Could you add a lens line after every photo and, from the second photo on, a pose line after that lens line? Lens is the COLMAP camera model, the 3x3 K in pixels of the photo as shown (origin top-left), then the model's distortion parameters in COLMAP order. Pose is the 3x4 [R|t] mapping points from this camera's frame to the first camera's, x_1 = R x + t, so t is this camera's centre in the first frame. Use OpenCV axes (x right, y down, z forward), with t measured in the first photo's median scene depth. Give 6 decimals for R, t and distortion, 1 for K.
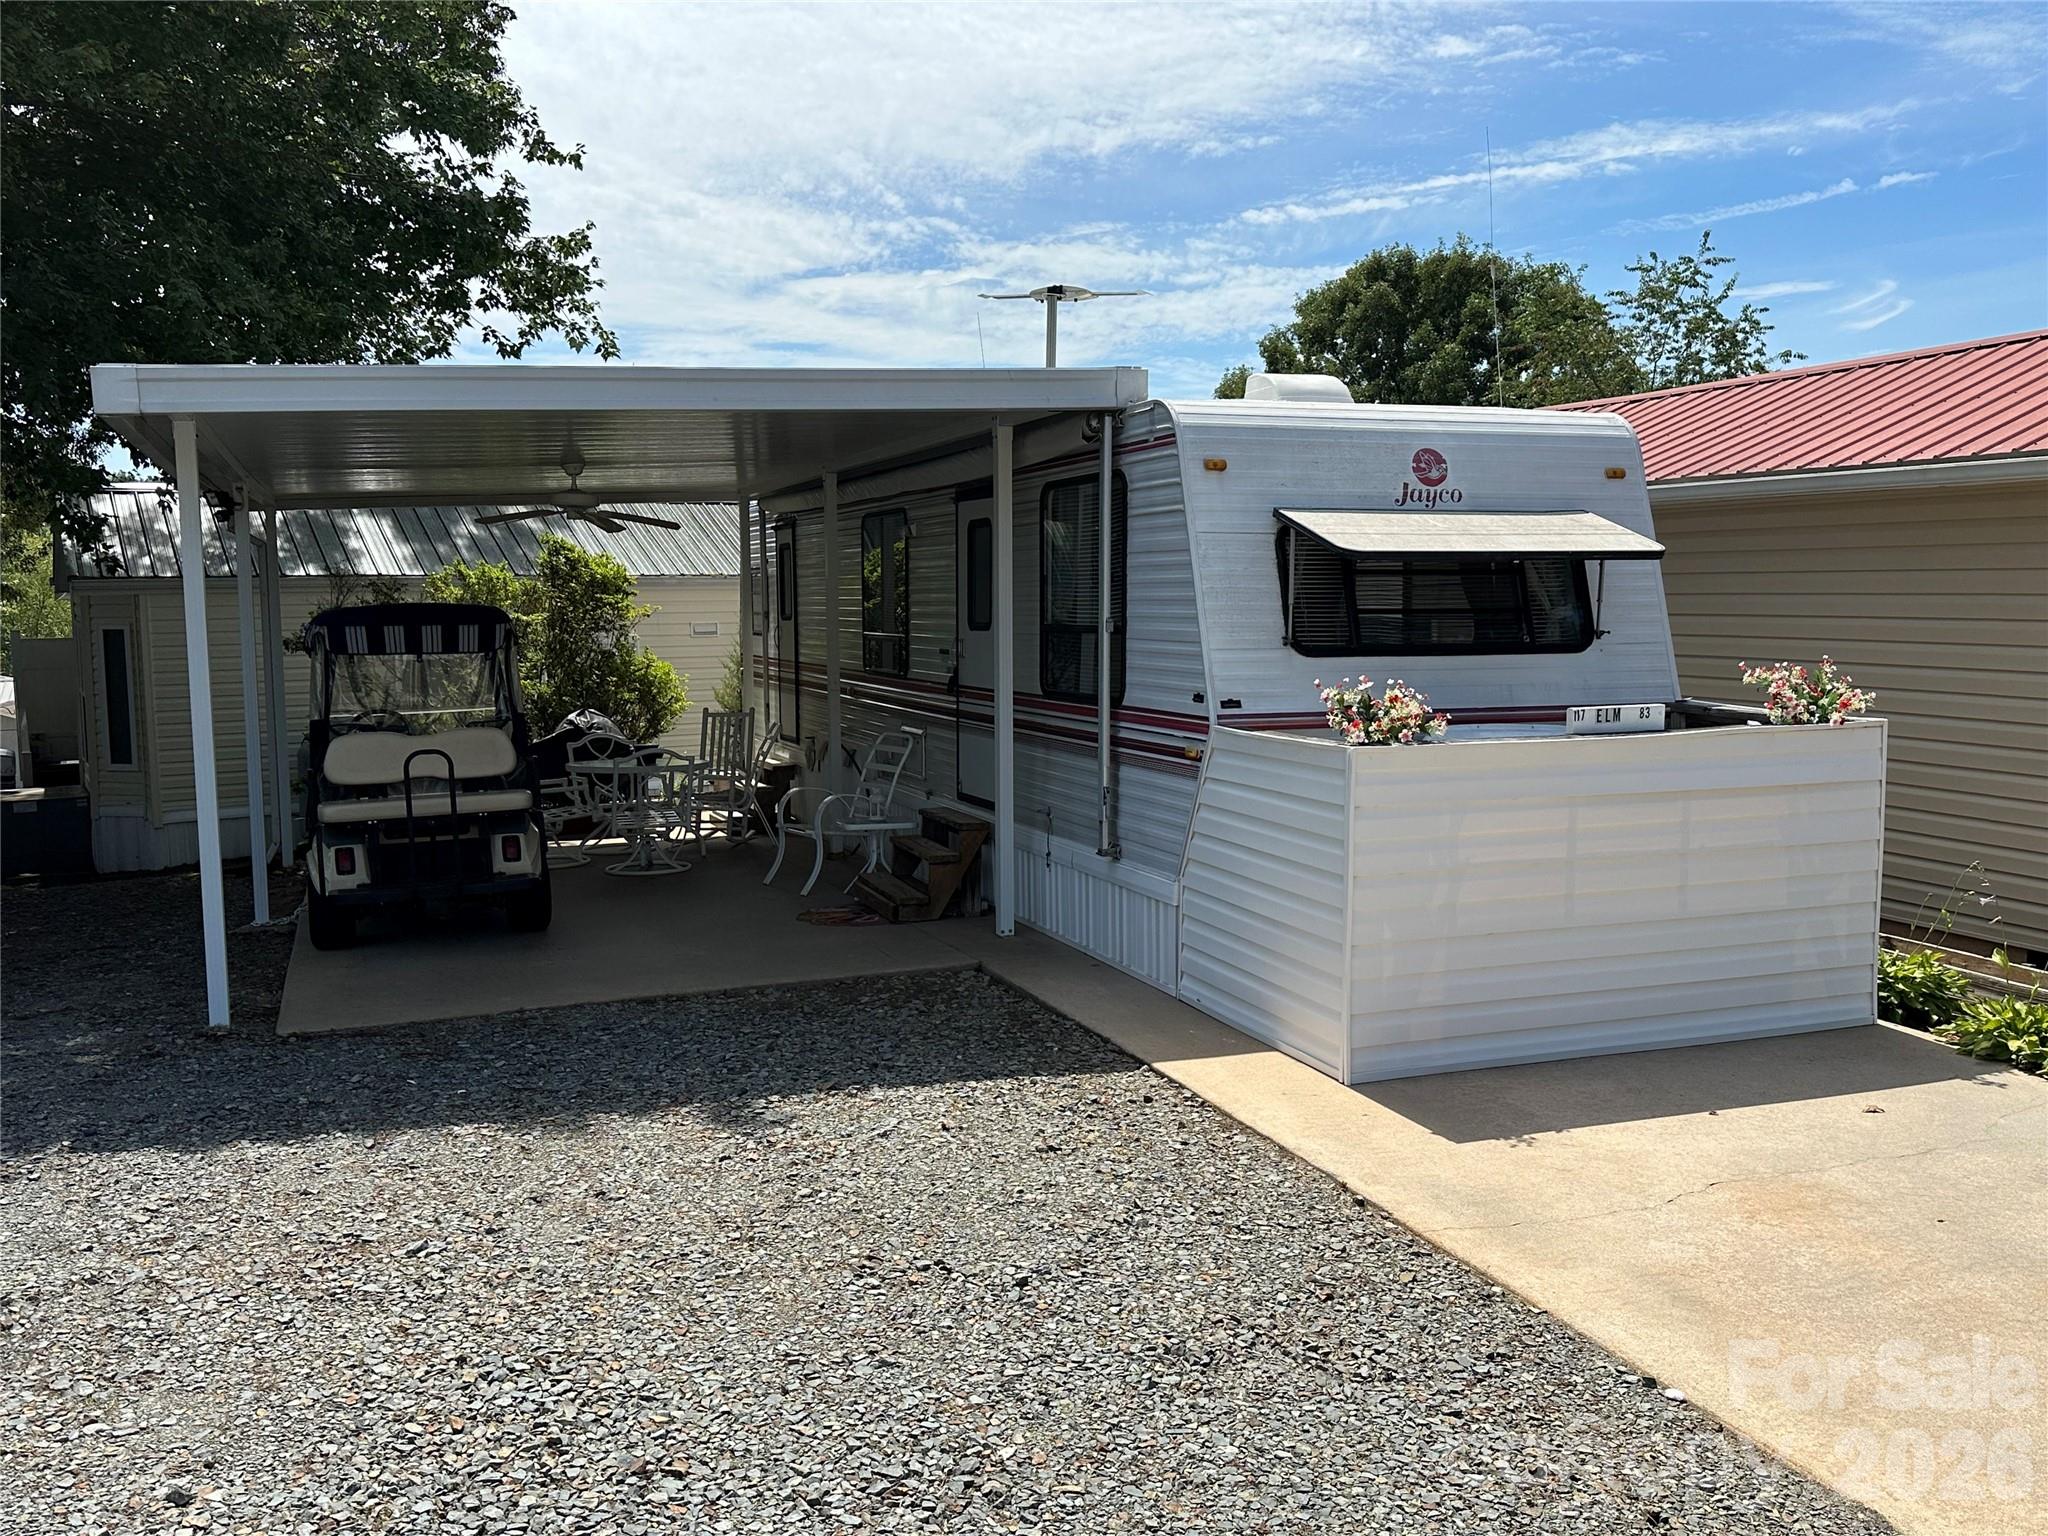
lens RADIAL K [[1768.6, 0, 1026.8], [0, 1768.6, 774.2], [0, 0, 1]] dist [0.111353, -0.168783]
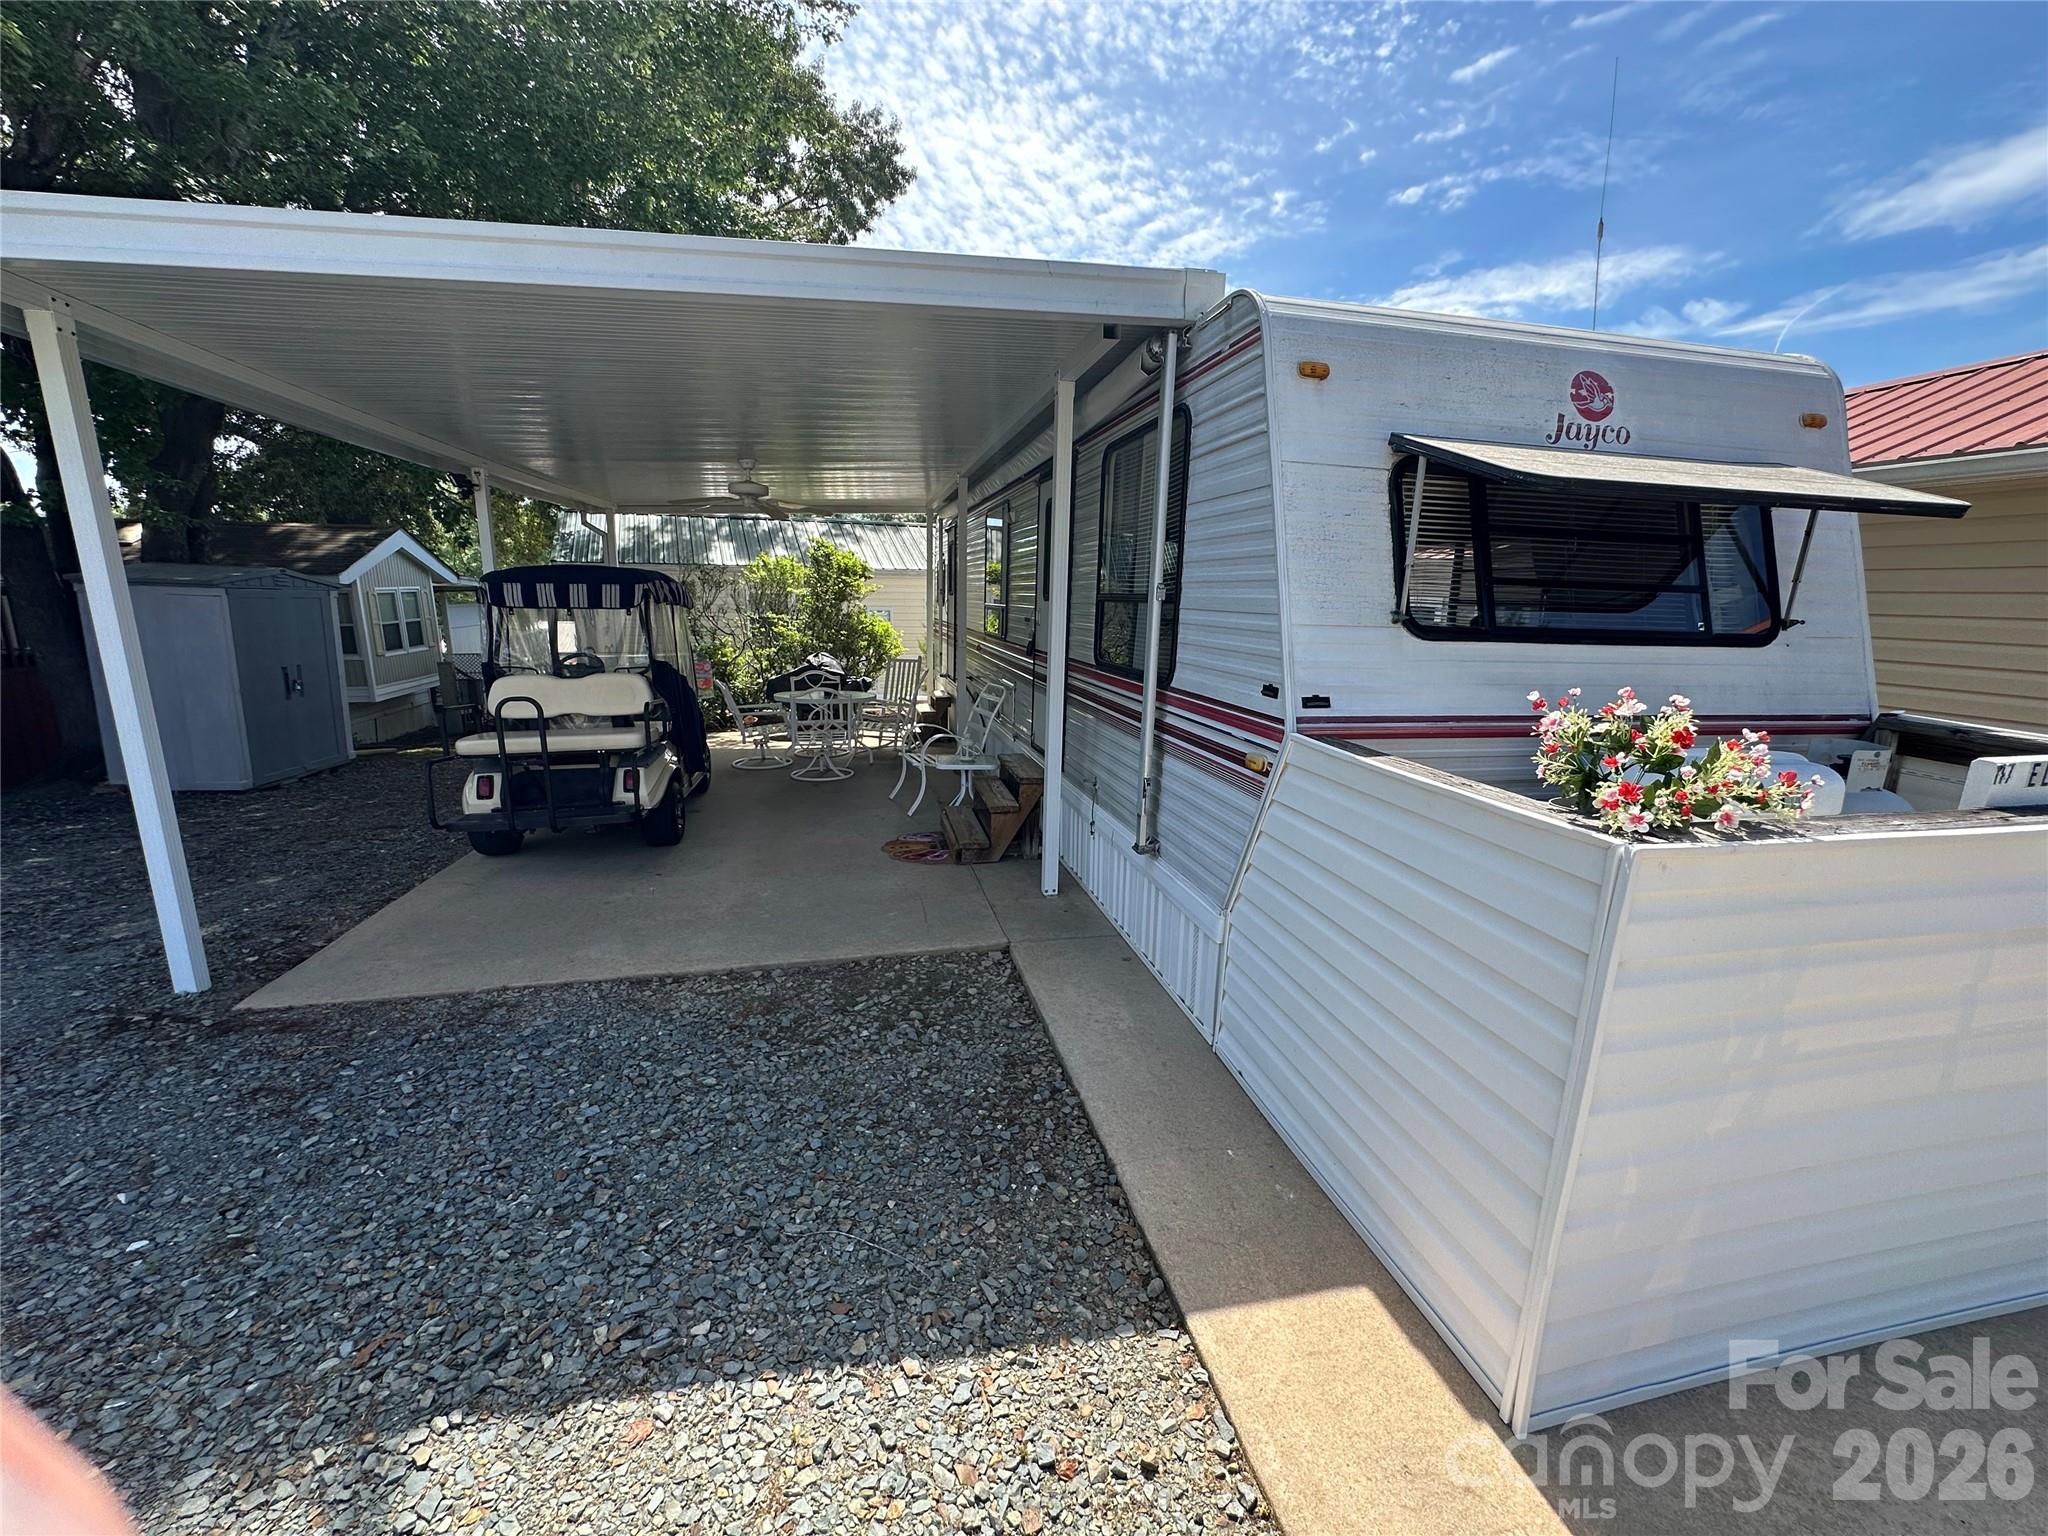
lens RADIAL K [[823.8, 0, 1029.0], [0, 823.8, 766.9], [0, 0, 1]] dist [-0.009116, 0.001797]
pose [[0.989911, 0.055493, -0.130368, 0.040206], [-0.041536, 0.993343, 0.107443, -0.040582], [0.135462, -0.100944, 0.985627, 0.590812]]
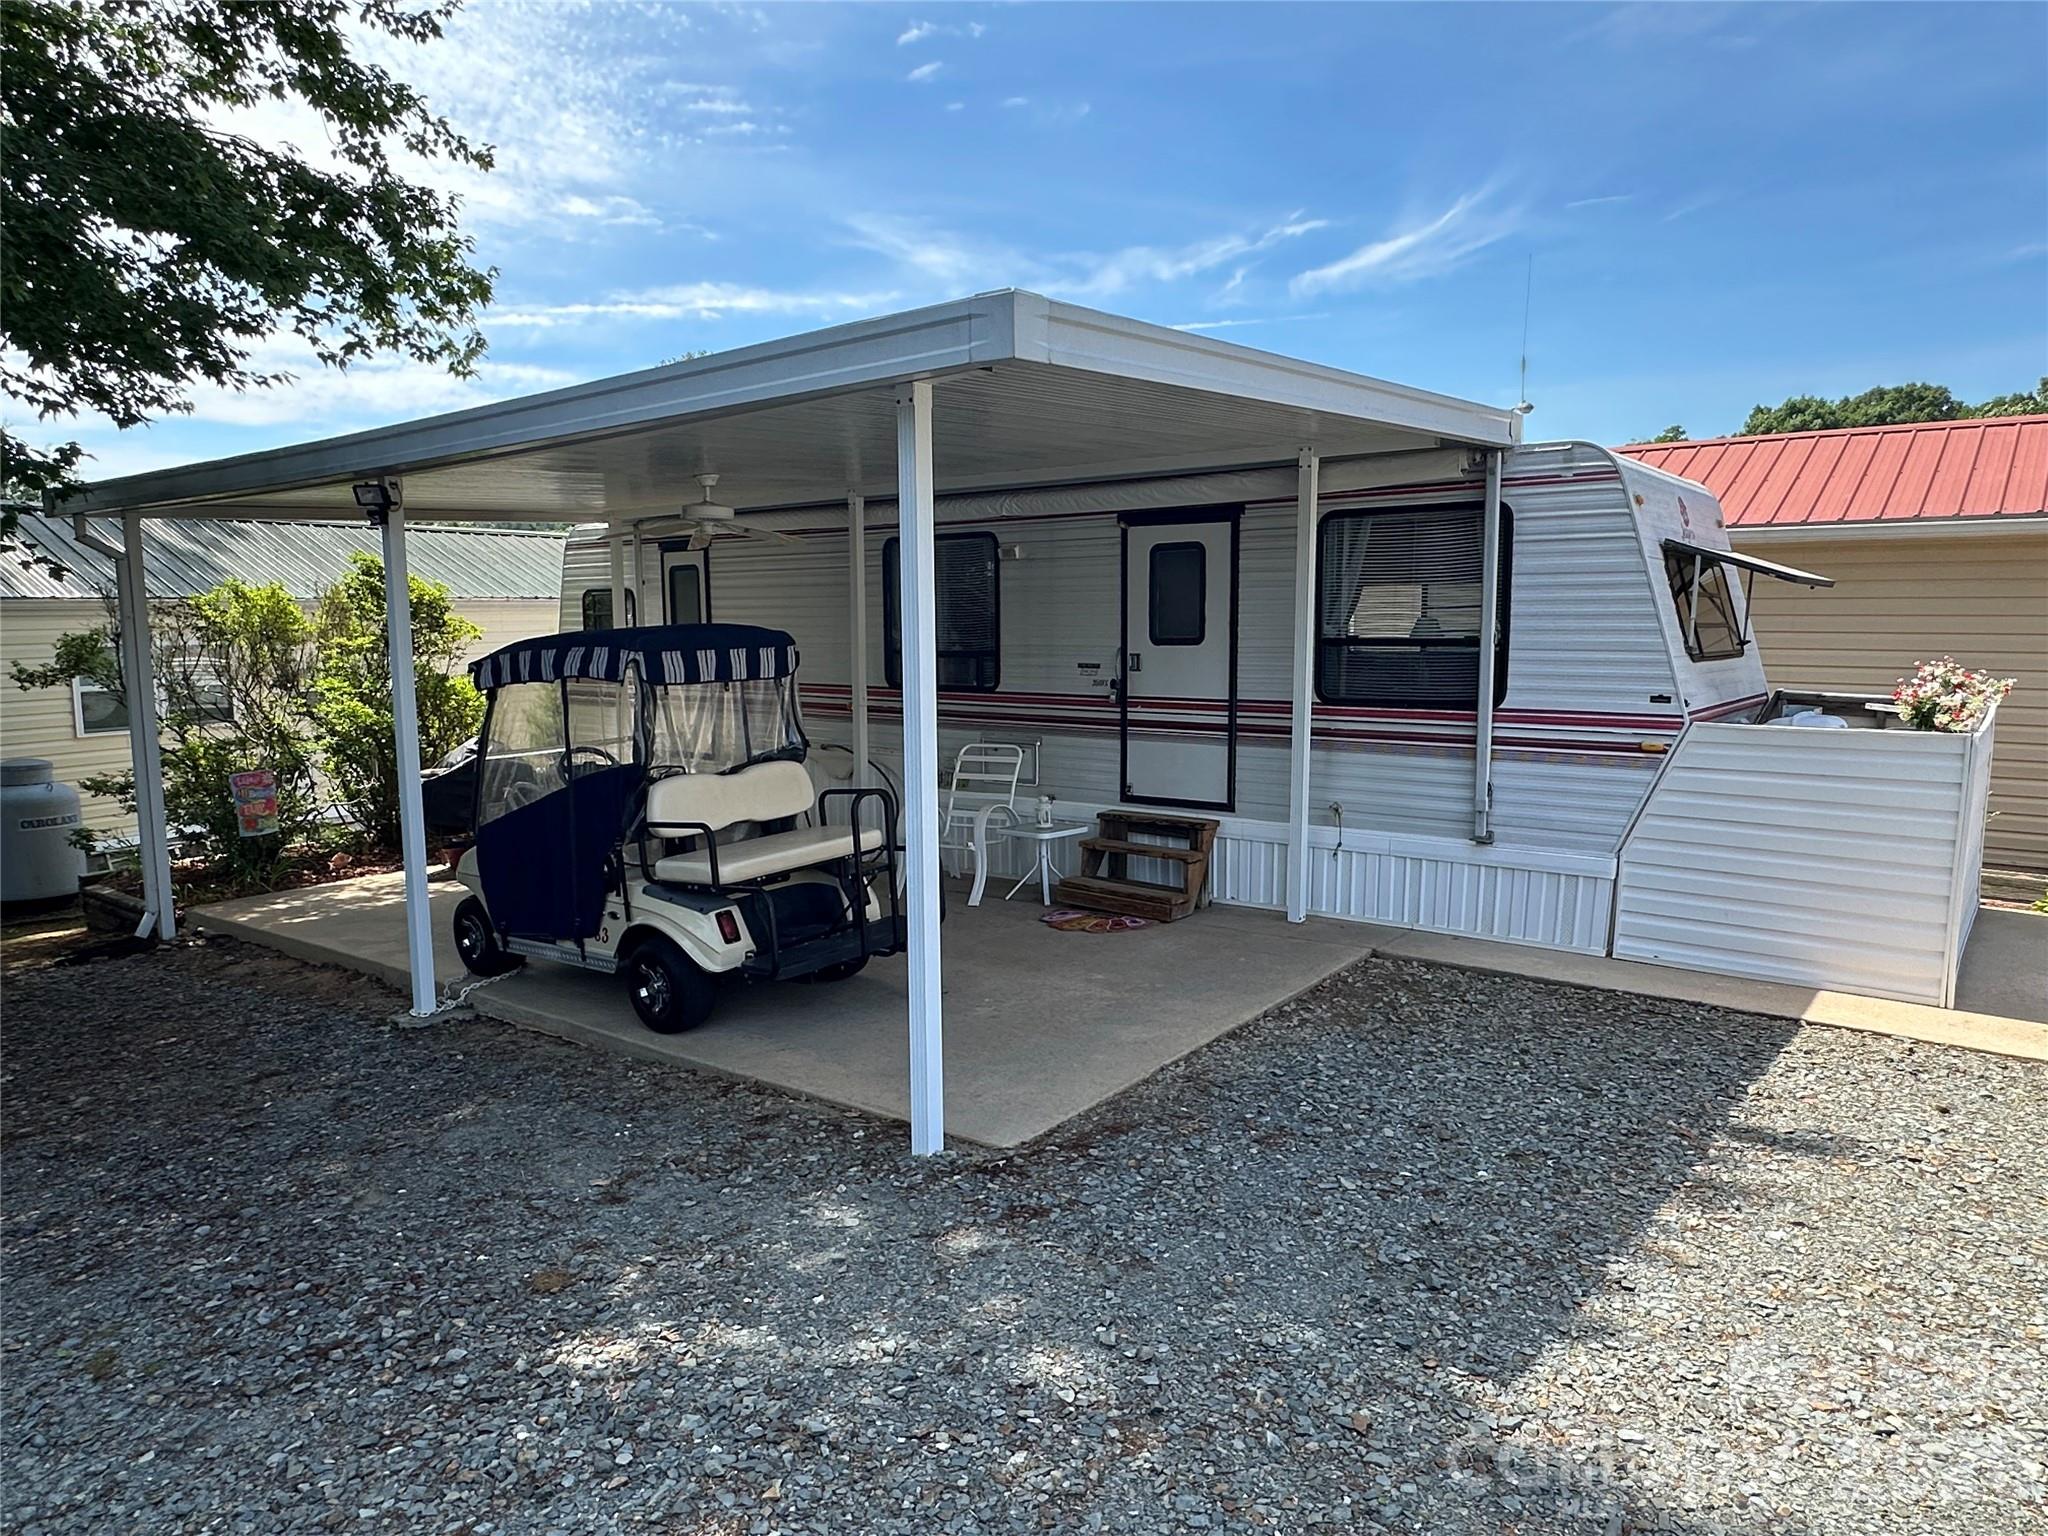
lens RADIAL K [[1304.7, 0, 1034.1], [0, 1304.7, 786.0], [0, 0, 1]] dist [-0.006523, 0.008697]
pose [[0.851827, -0.068350, 0.519344, -0.644047], [0.055091, 0.997642, 0.040937, -0.040222], [-0.520918, -0.006260, 0.853584, 0.442958]]
